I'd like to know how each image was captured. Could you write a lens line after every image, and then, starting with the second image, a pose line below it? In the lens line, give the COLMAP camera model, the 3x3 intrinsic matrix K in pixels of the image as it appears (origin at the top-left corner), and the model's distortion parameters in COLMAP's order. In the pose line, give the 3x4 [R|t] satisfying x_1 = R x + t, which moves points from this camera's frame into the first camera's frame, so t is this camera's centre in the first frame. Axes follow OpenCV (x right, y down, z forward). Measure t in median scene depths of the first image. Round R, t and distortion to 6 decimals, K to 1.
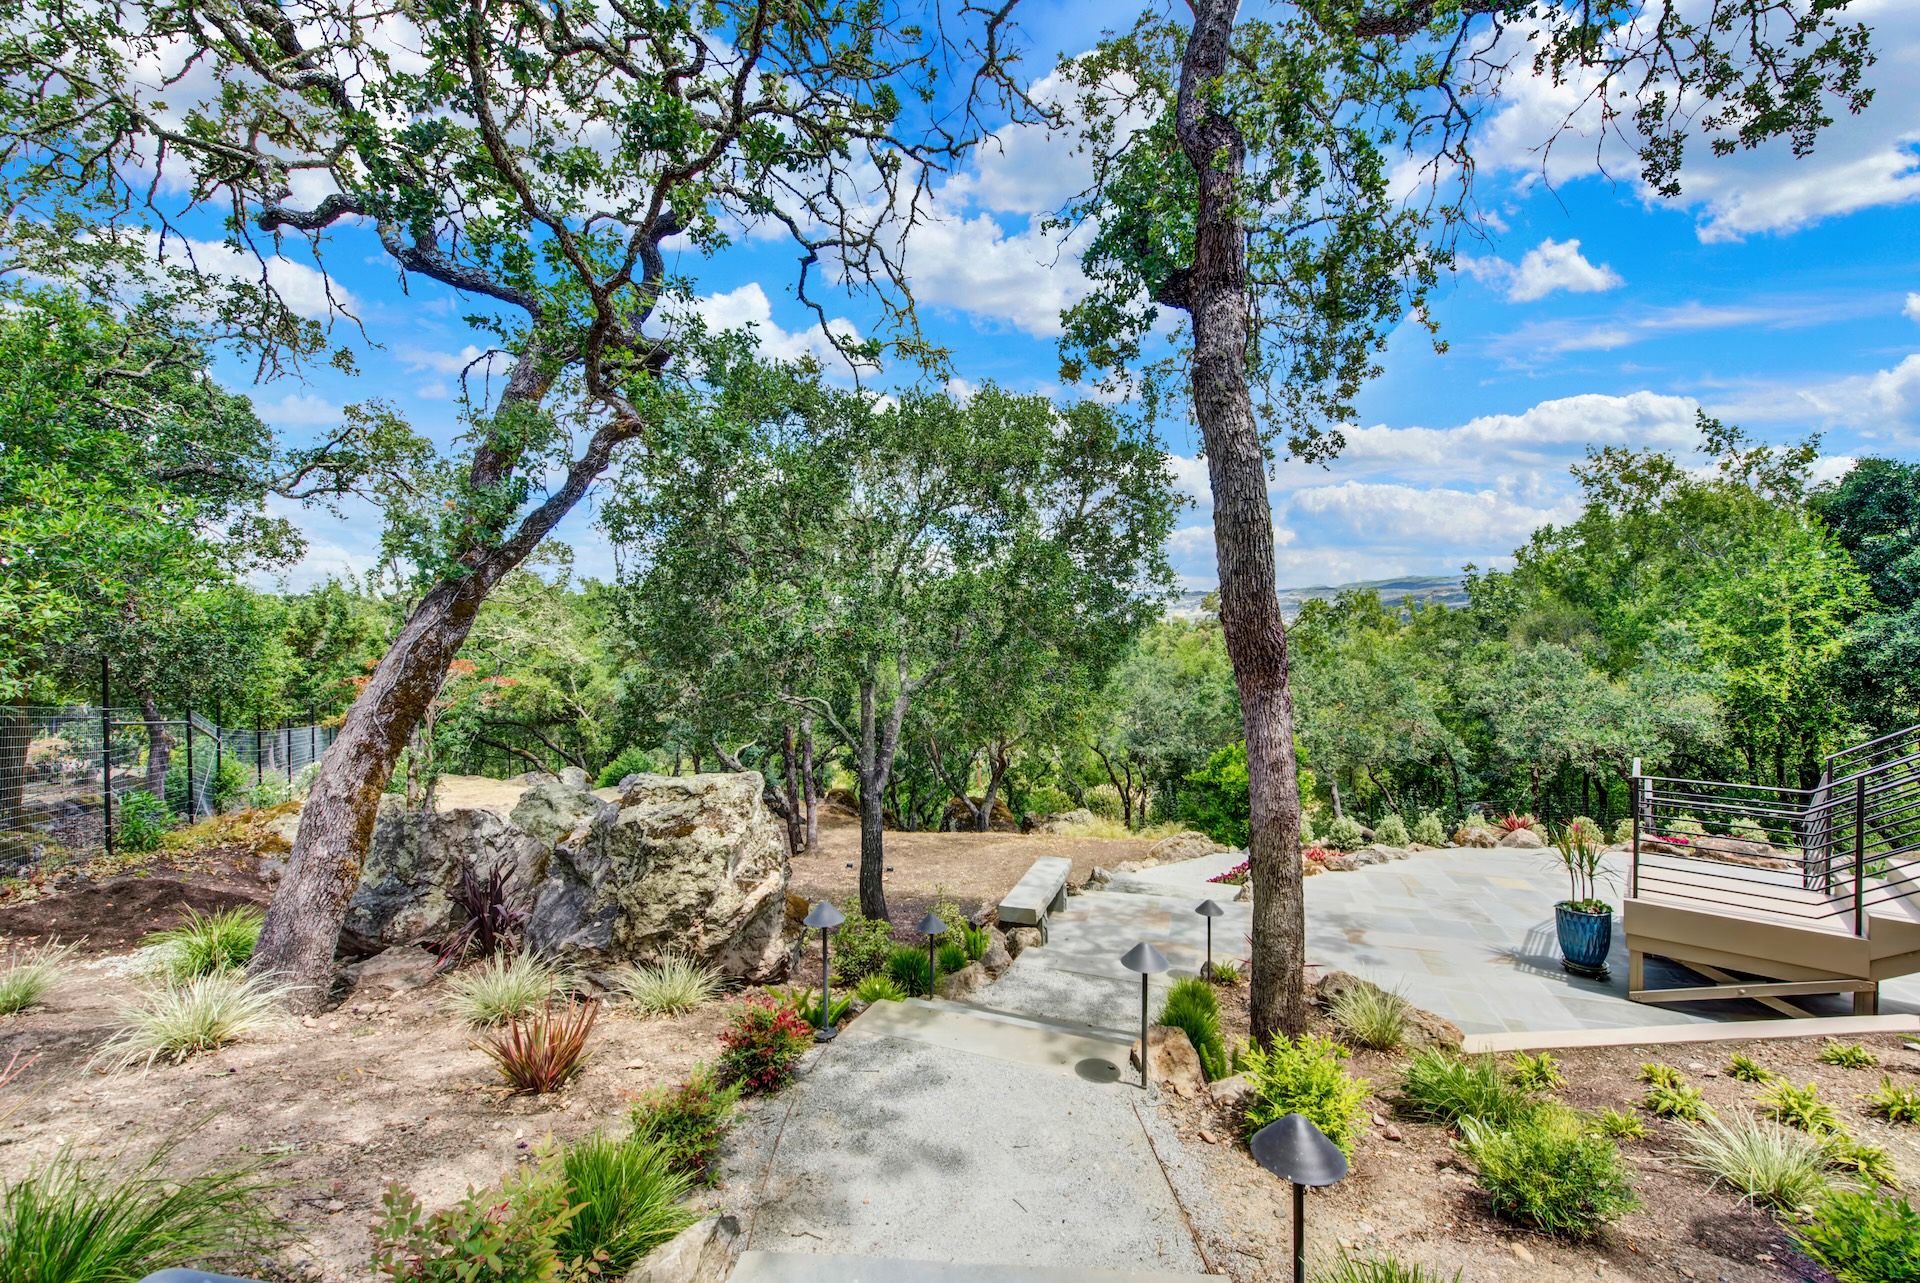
lens RADIAL K [[764.0, 0, 969.7], [0, 764.0, 647.0], [0, 0, 1]] dist [0.002654, -0.002563]
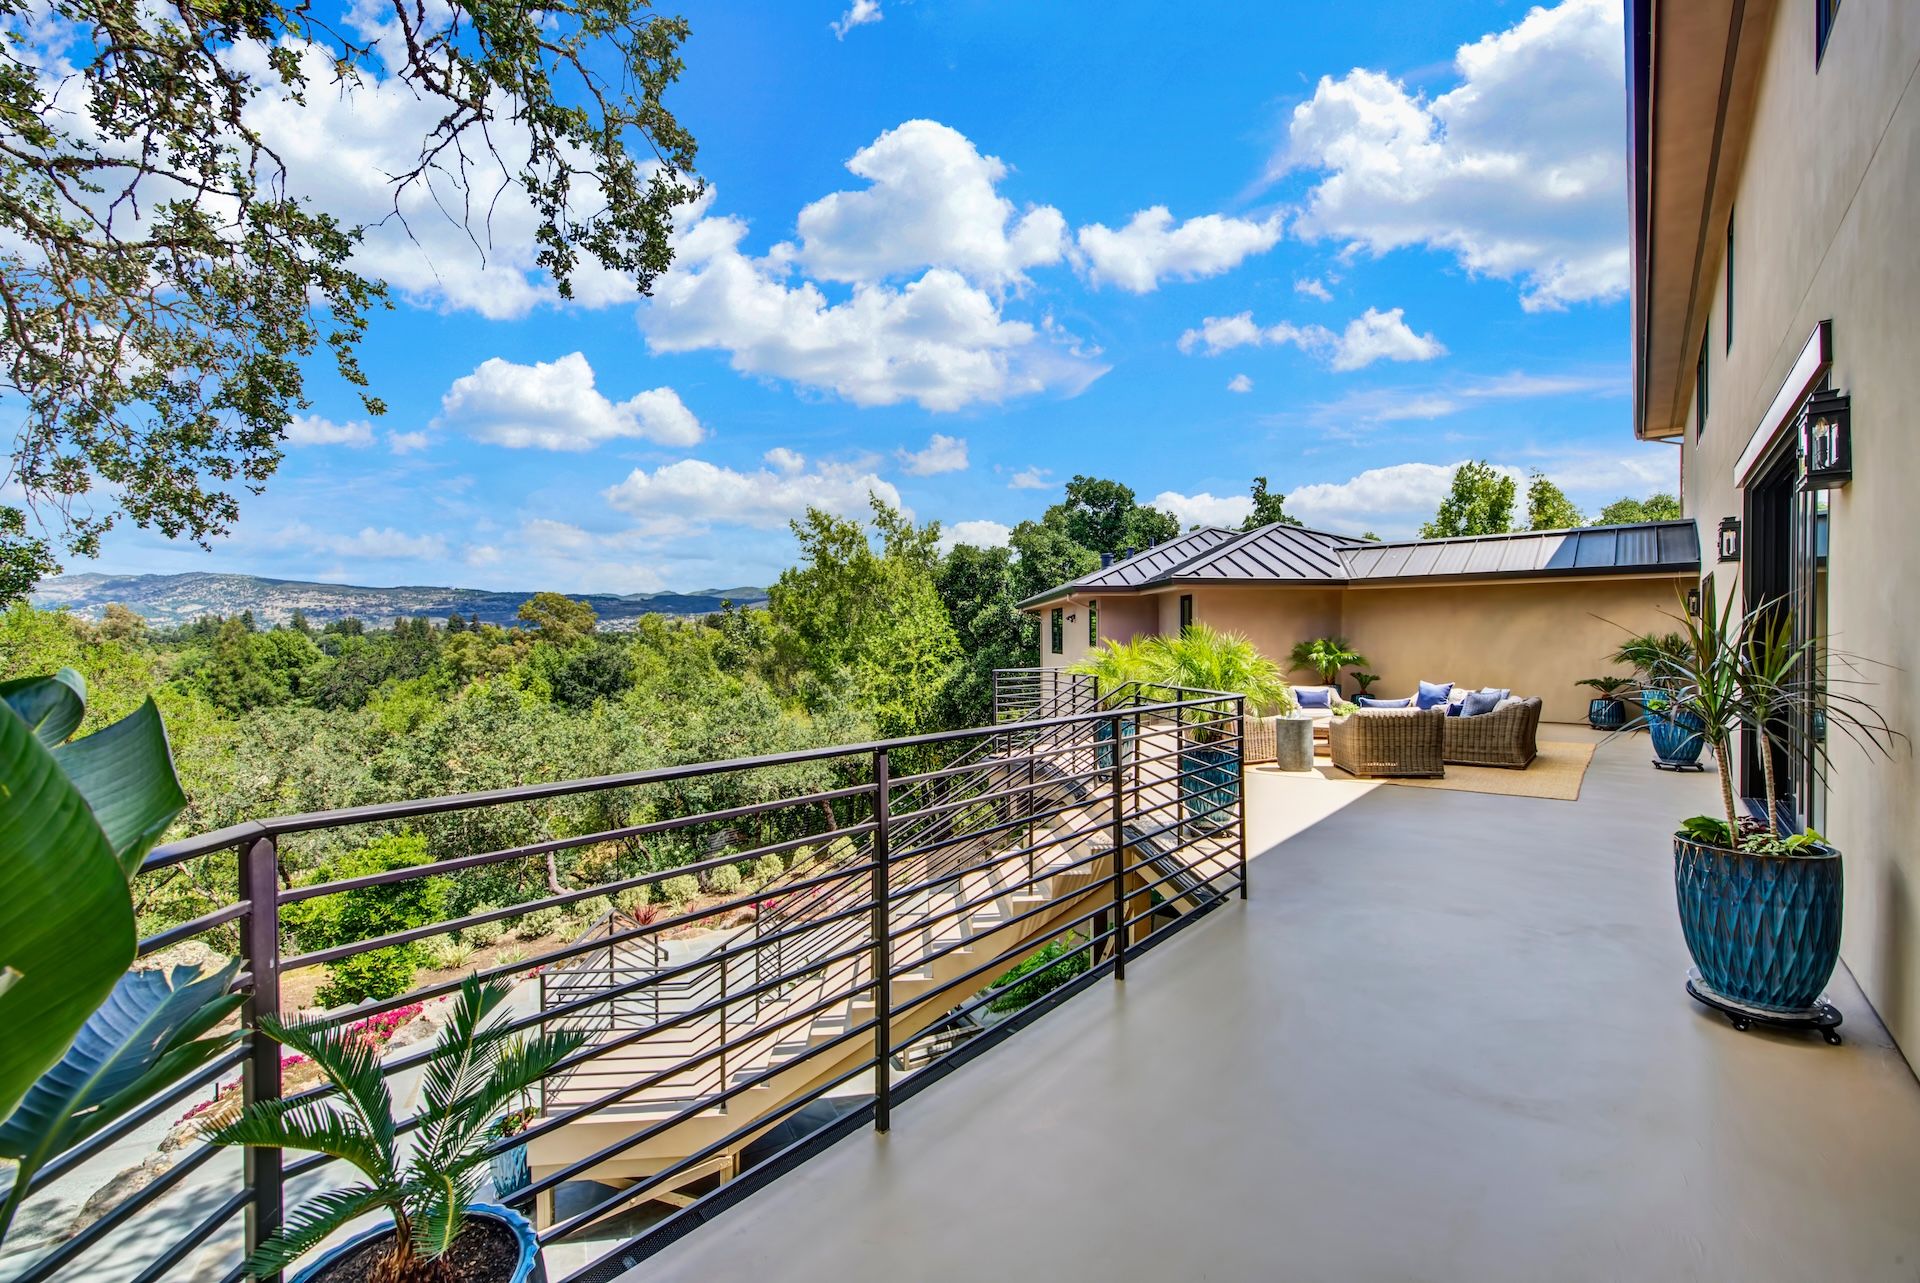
lens RADIAL K [[764.0, 0, 969.7], [0, 764.0, 647.0], [0, 0, 1]] dist [0.002654, -0.002563]
pose [[0.711670, -0.010036, 0.702442, 0.269624], [0.008888, 0.999947, 0.005281, -0.086922], [-0.702457, 0.002485, 0.711721, 0.000014]]
